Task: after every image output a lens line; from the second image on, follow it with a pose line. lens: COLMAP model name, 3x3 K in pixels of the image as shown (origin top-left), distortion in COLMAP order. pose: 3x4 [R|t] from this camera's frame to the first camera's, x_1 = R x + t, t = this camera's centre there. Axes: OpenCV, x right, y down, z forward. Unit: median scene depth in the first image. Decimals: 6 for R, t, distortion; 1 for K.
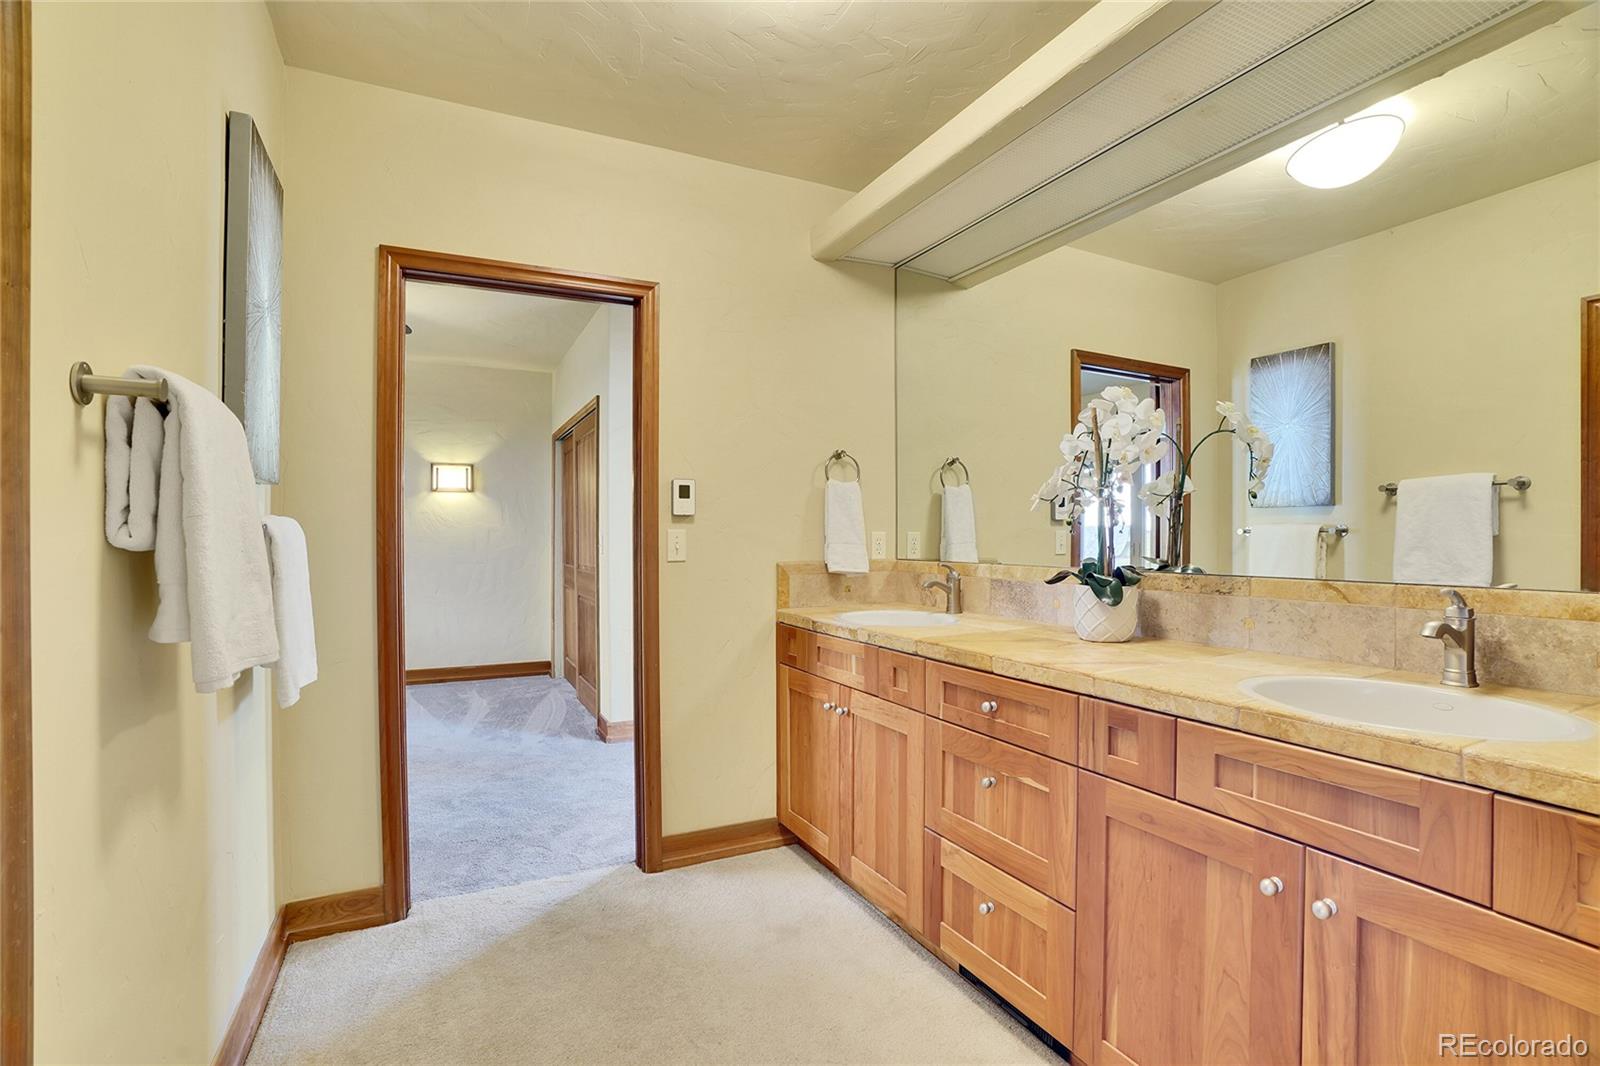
lens RADIAL K [[729.5, 0, 800.0], [0, 729.5, 533.0], [0, 0, 1]] dist [-0.071243, 0.000136]
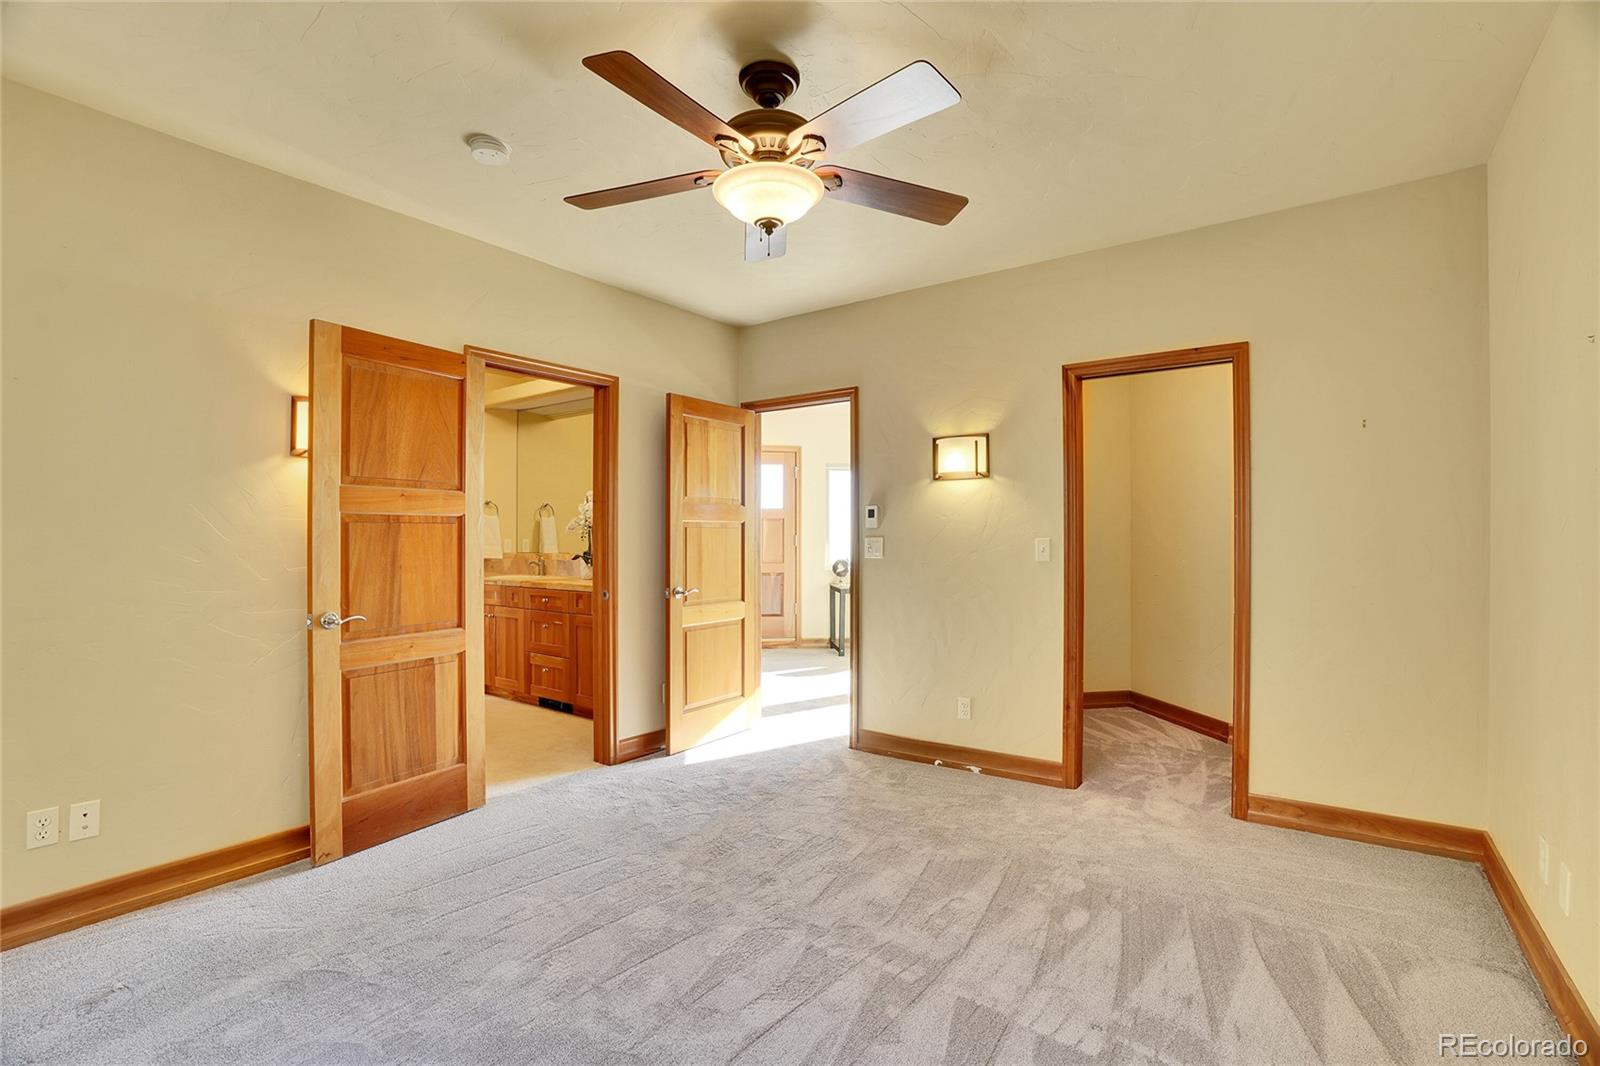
lens RADIAL K [[729.5, 0, 800.0], [0, 729.5, 533.0], [0, 0, 1]] dist [-0.071243, 0.000136]
pose [[0.885491, 0.005158, 0.464627, -0.139784], [-0.004750, 0.999987, -0.002048, -0.025000], [-0.464631, -0.000394, 0.885504, -1.548428]]
